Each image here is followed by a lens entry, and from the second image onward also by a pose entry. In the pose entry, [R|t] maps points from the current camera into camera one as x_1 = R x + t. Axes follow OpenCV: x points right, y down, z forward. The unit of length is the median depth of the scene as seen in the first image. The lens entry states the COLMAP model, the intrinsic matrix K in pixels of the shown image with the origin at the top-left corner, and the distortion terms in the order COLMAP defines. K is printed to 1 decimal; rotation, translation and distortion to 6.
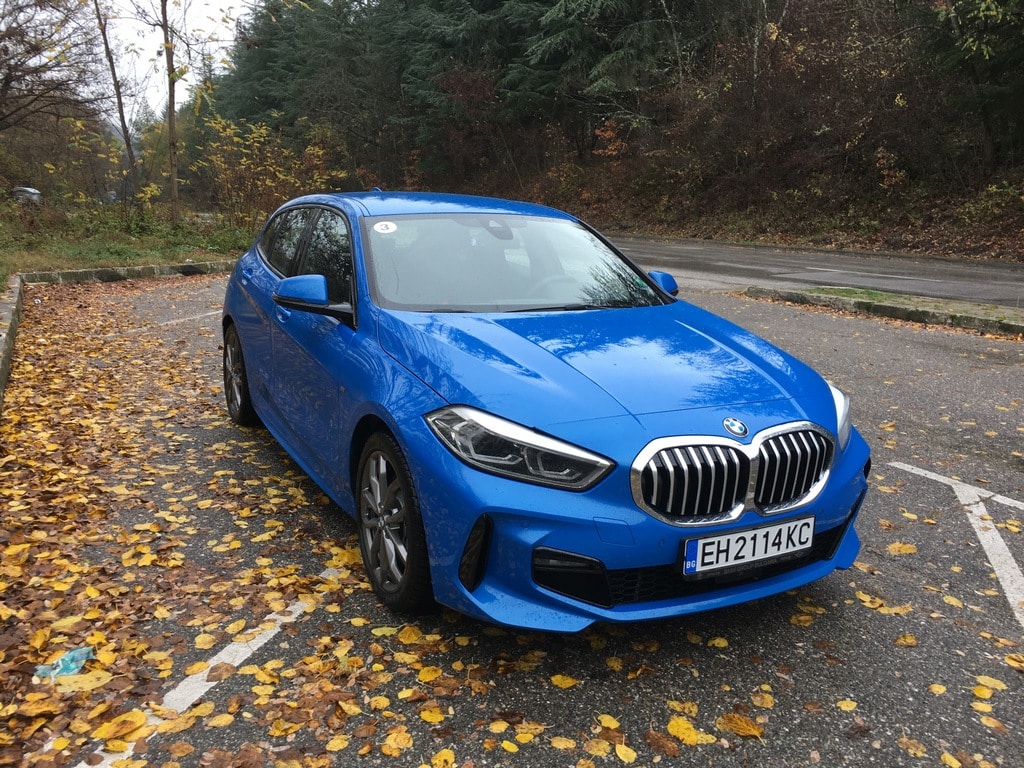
lens RADIAL K [[846.1, 0, 532.0], [0, 846.1, 386.3], [0, 0, 1]] dist [0.081541, -0.118394]
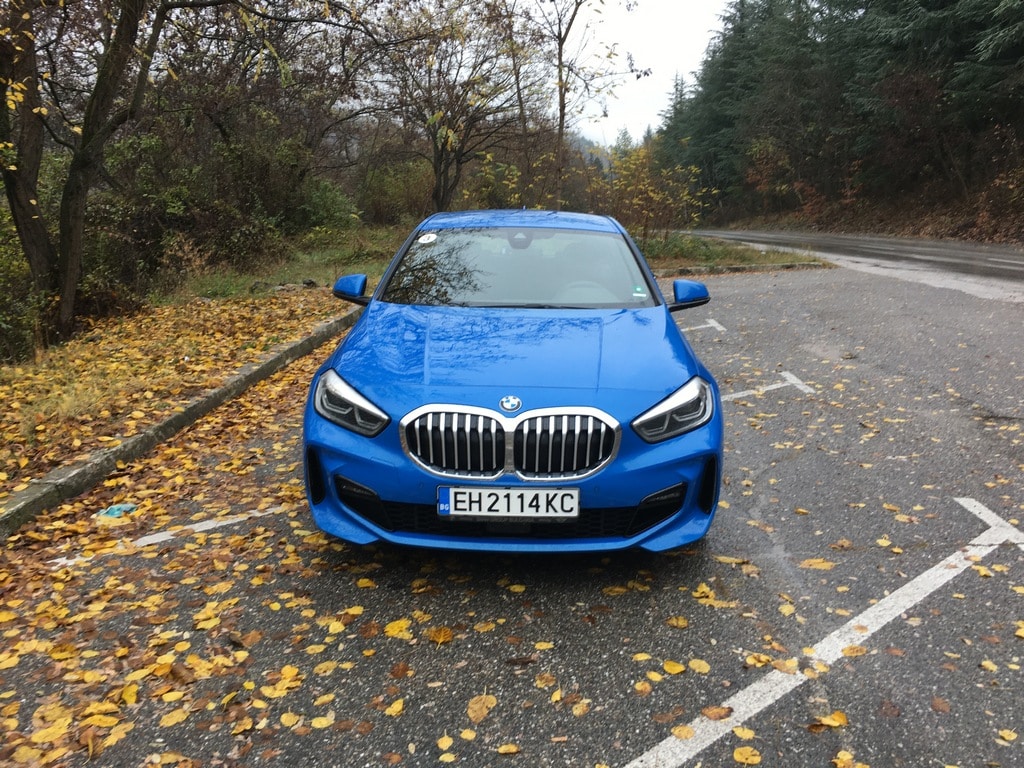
lens RADIAL K [[846.1, 0, 532.0], [0, 846.1, 386.3], [0, 0, 1]] dist [0.081541, -0.118394]
pose [[0.876728, 0.082733, -0.473818, 0.842207], [-0.090882, 0.995845, 0.005720, 0.013851], [0.472323, 0.038047, 0.880604, -0.039607]]
